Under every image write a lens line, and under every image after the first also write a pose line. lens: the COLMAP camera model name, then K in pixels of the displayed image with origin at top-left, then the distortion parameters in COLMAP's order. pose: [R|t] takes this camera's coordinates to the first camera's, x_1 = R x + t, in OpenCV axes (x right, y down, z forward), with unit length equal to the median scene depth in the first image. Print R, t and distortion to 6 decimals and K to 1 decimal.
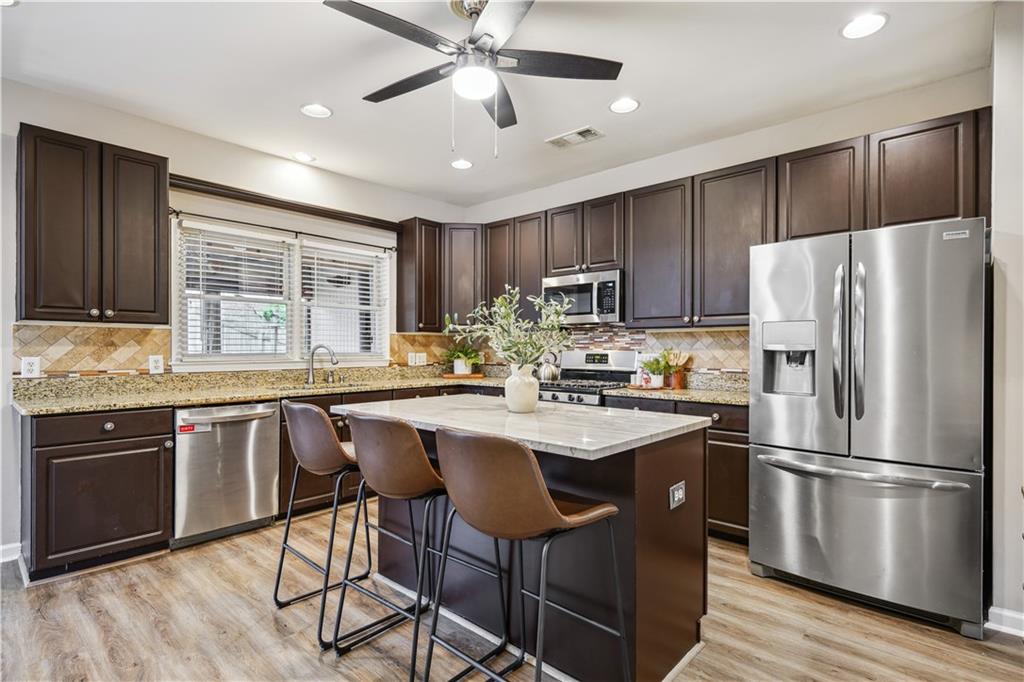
lens RADIAL K [[505.4, 0, 506.7], [0, 505.4, 344.9], [0, 0, 1]] dist [-0.003194, -0.002418]
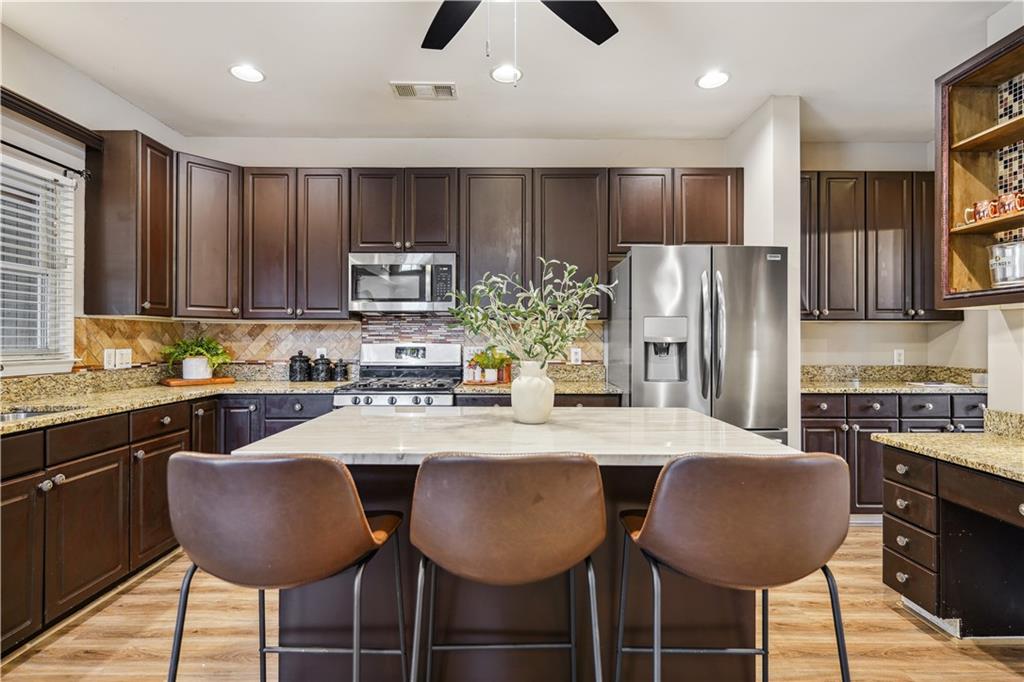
lens RADIAL K [[505.4, 0, 510.0], [0, 505.4, 338.6], [0, 0, 1]] dist [-0.003194, -0.002418]
pose [[0.730399, 0.002875, 0.683015, -0.299078], [-0.003240, 0.999994, -0.000744, 0.002861], [-0.683013, -0.001670, 0.730404, 0.259813]]
